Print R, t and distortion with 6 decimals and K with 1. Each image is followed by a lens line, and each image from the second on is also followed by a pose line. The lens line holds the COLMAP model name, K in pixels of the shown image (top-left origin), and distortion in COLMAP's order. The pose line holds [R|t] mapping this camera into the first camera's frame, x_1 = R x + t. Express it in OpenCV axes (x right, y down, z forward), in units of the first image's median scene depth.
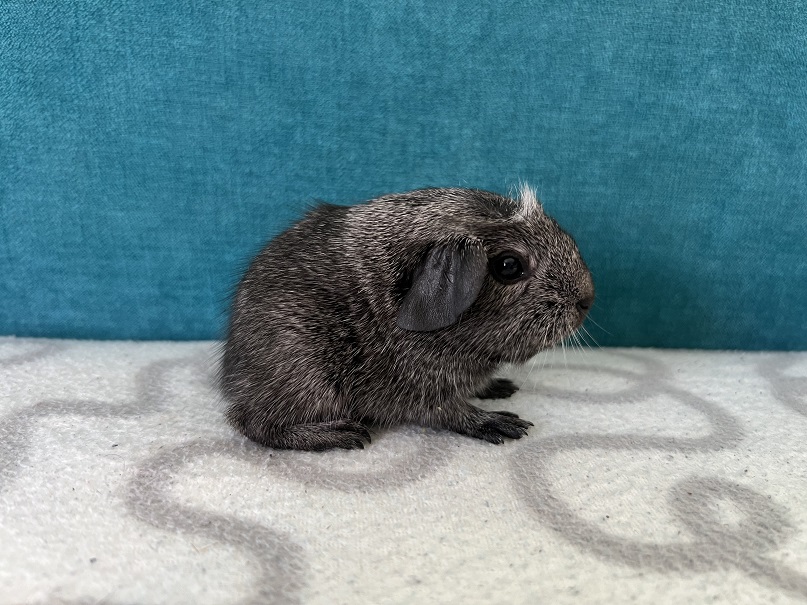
lens RADIAL K [[614.2, 0, 394.6], [0, 614.2, 329.5], [0, 0, 1]] dist [-0.008971, -0.015295]
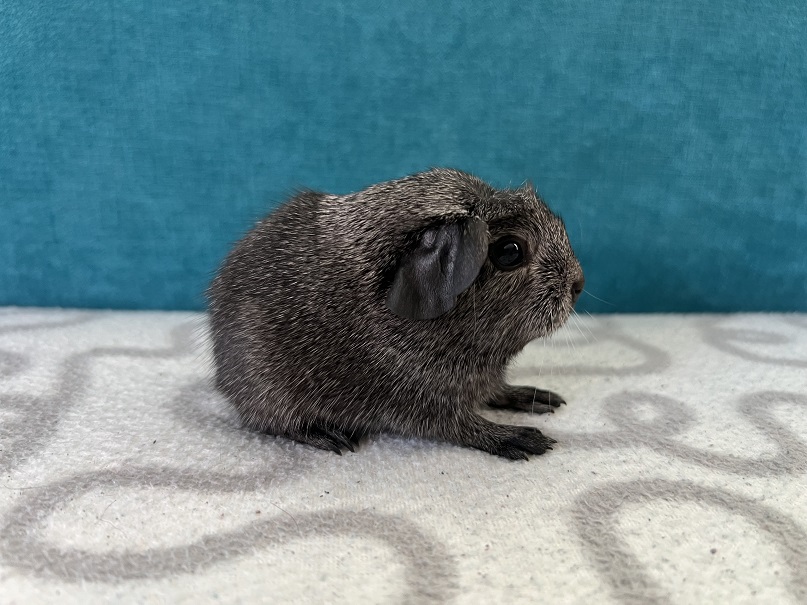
lens RADIAL K [[624.9, 0, 404.5], [0, 624.9, 341.9], [0, 0, 1]] dist [-0.007445, -0.020379]
pose [[0.999786, -0.017723, 0.010659, 0.020055], [0.017799, 0.999817, -0.007003, 0.099369], [-0.010533, 0.007191, 0.999919, -0.194999]]
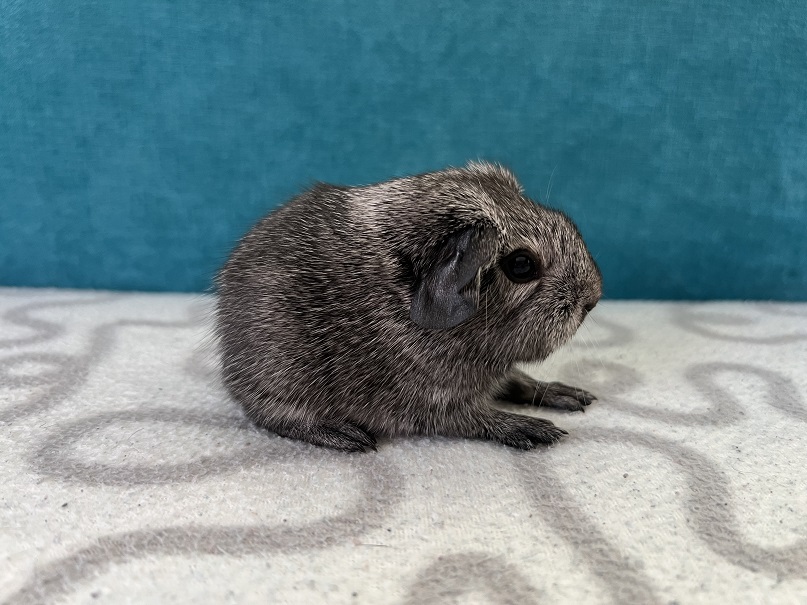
lens RADIAL K [[624.9, 0, 404.5], [0, 624.9, 341.9], [0, 0, 1]] dist [-0.007445, -0.020379]
pose [[0.999298, -0.006357, -0.036910, 0.093885], [0.005512, 0.999721, -0.022957, 0.162225], [0.037046, 0.022738, 0.999055, -0.312140]]
